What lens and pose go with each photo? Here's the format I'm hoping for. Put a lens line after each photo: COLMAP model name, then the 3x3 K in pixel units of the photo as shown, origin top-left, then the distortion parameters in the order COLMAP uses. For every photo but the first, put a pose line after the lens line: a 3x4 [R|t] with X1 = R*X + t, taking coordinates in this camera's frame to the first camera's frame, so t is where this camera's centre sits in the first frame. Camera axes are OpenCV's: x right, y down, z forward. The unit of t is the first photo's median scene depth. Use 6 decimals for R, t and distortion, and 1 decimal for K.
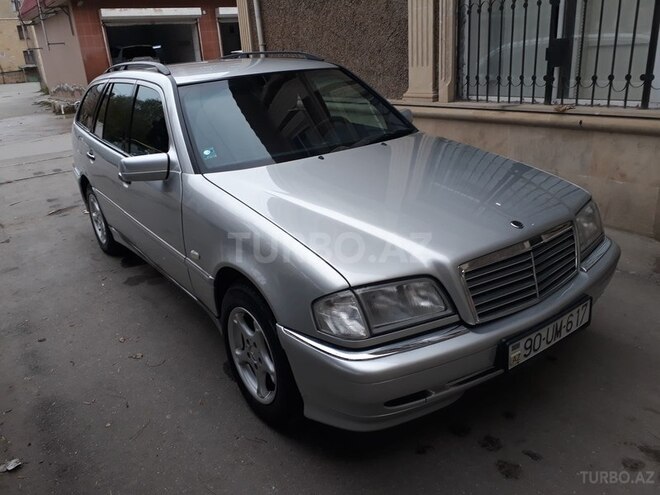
lens RADIAL K [[534.6, 0, 331.4], [0, 534.6, 234.2], [0, 0, 1]] dist [0.029357, -0.038493]
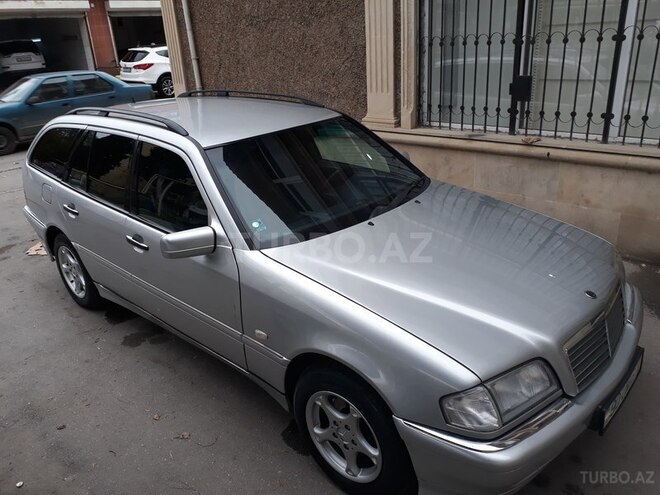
lens RADIAL K [[523.8, 0, 329.6], [0, 523.8, 233.9], [0, 0, 1]] dist [0.061625, -0.095410]
pose [[0.978191, -0.066947, 0.196621, -0.191695], [0.061292, 0.997516, 0.034715, -0.106514], [-0.198457, -0.021906, 0.979865, 0.023877]]
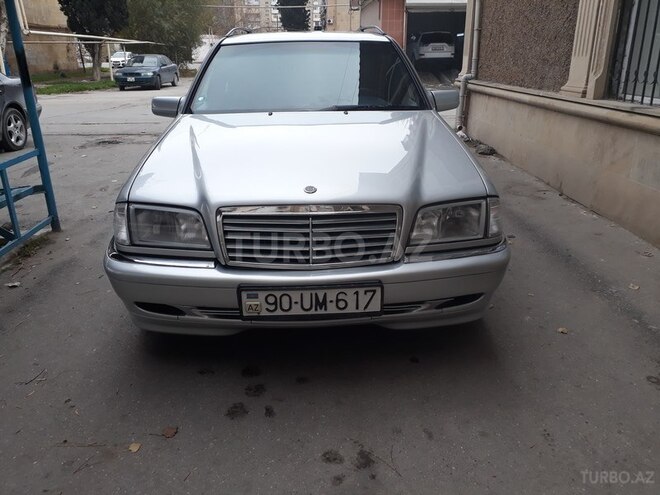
lens RADIAL K [[534.6, 0, 331.4], [0, 534.6, 234.2], [0, 0, 1]] dist [0.029357, -0.038493]
pose [[0.832372, 0.235797, -0.501555, 0.432921], [-0.228920, 0.970448, 0.076327, -0.009191], [0.504730, 0.051283, 0.861752, 0.079923]]
